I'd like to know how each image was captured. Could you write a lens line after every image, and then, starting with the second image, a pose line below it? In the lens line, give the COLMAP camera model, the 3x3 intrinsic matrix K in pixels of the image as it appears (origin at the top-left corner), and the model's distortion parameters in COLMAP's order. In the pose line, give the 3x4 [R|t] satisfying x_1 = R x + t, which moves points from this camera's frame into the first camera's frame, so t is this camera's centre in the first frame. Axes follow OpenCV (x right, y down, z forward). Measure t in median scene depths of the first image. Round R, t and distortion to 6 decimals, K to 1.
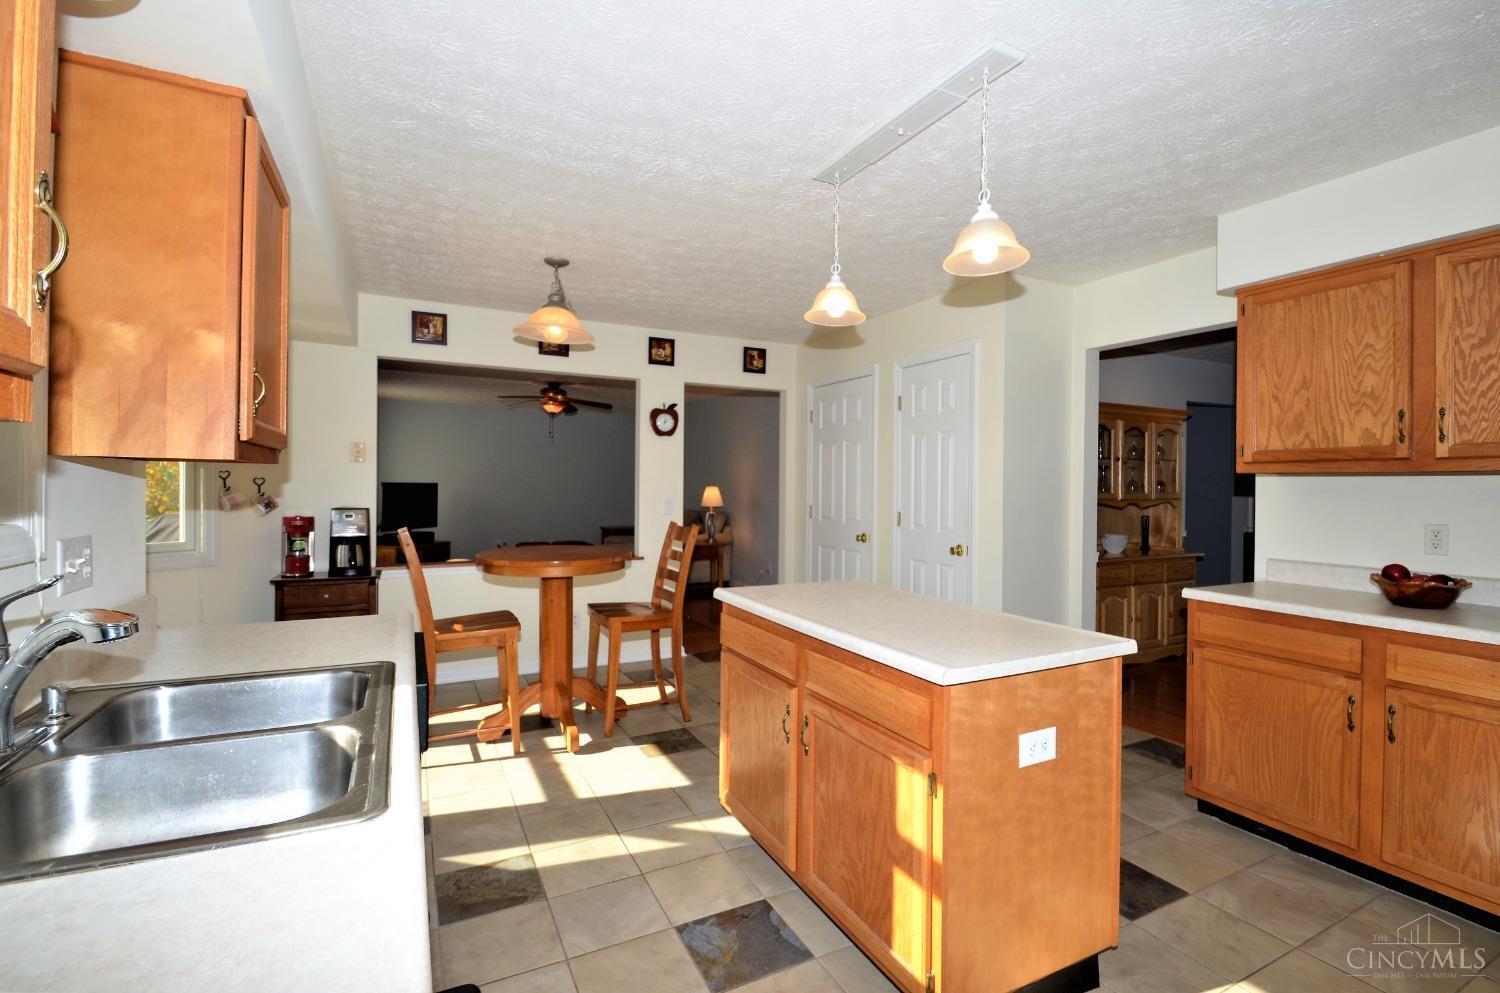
lens RADIAL K [[688.9, 0, 779.6], [0, 688.9, 489.4], [0, 0, 1]] dist [0.000790, 0.000040]
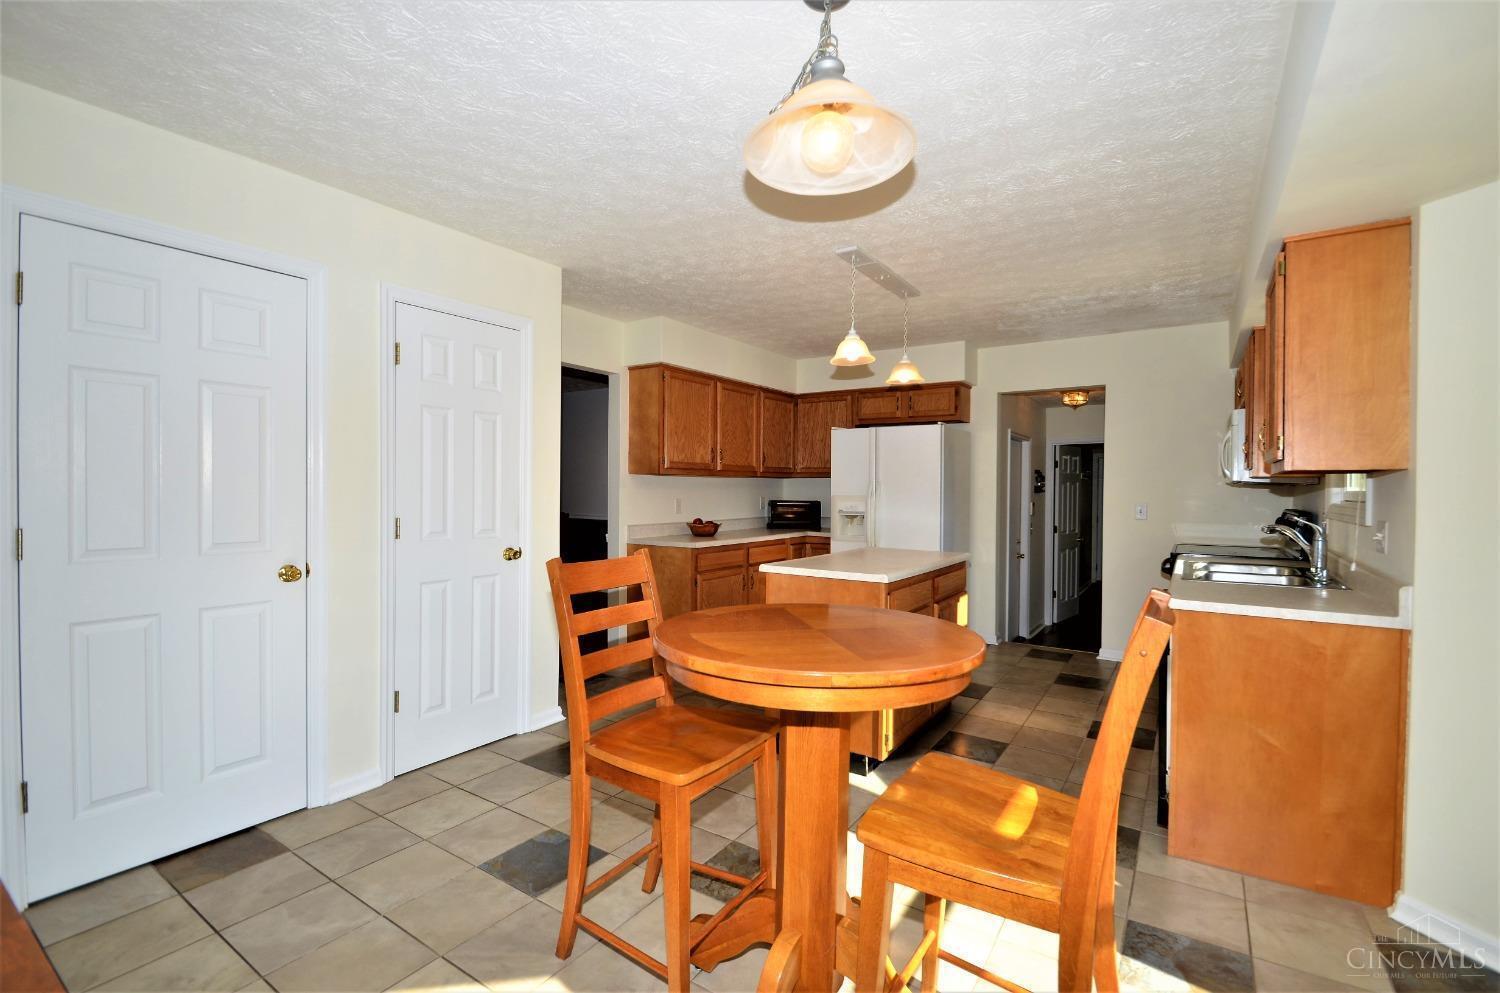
lens RADIAL K [[655.2, 0, 766.6], [0, 655.2, 498.3], [0, 0, 1]] dist [0.010286, -0.015735]
pose [[-0.481122, -0.026487, 0.876253, -0.726236], [-0.008834, 0.999639, 0.025367, -0.005766], [-0.876609, 0.004464, -0.481183, 1.312243]]
